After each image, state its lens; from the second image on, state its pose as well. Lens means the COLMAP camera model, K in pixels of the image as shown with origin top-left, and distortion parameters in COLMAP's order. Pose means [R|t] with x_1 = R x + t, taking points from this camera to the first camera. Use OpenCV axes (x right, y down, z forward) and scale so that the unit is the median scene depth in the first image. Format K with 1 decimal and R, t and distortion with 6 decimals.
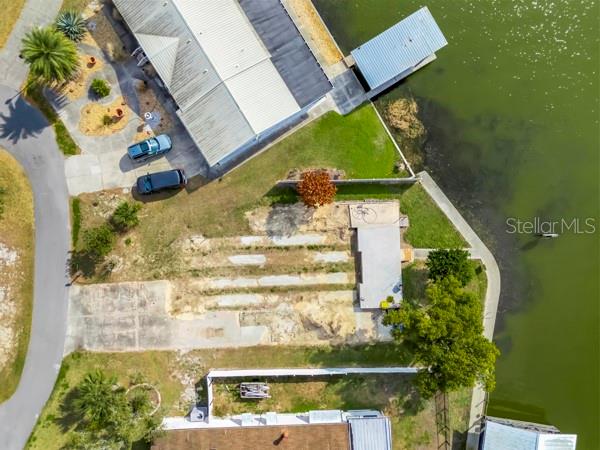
lens RADIAL K [[442.8, 0, 300.0], [0, 442.8, 225.0], [0, 0, 1]] dist [0.086744, -0.088364]
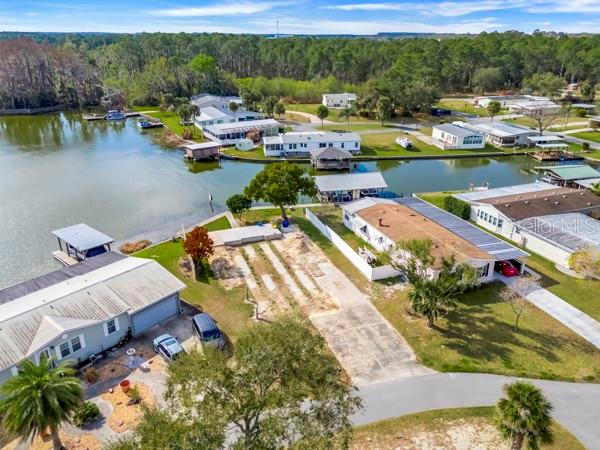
lens RADIAL K [[442.8, 0, 300.0], [0, 442.8, 225.0], [0, 0, 1]] dist [0.086744, -0.088364]
pose [[-0.310947, -0.353462, 0.882256, -1.082576], [0.950421, -0.118903, 0.287335, -0.151943], [0.003341, 0.927861, 0.372911, 0.447594]]
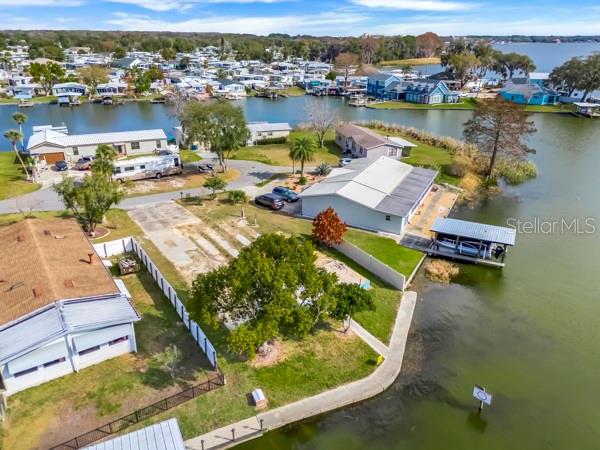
lens RADIAL K [[442.8, 0, 300.0], [0, 442.8, 225.0], [0, 0, 1]] dist [0.086744, -0.088364]
pose [[0.531460, 0.350173, -0.771316, 0.812131], [-0.846988, 0.206036, -0.490062, 0.501409], [-0.012687, 0.913744, 0.406092, 0.504763]]
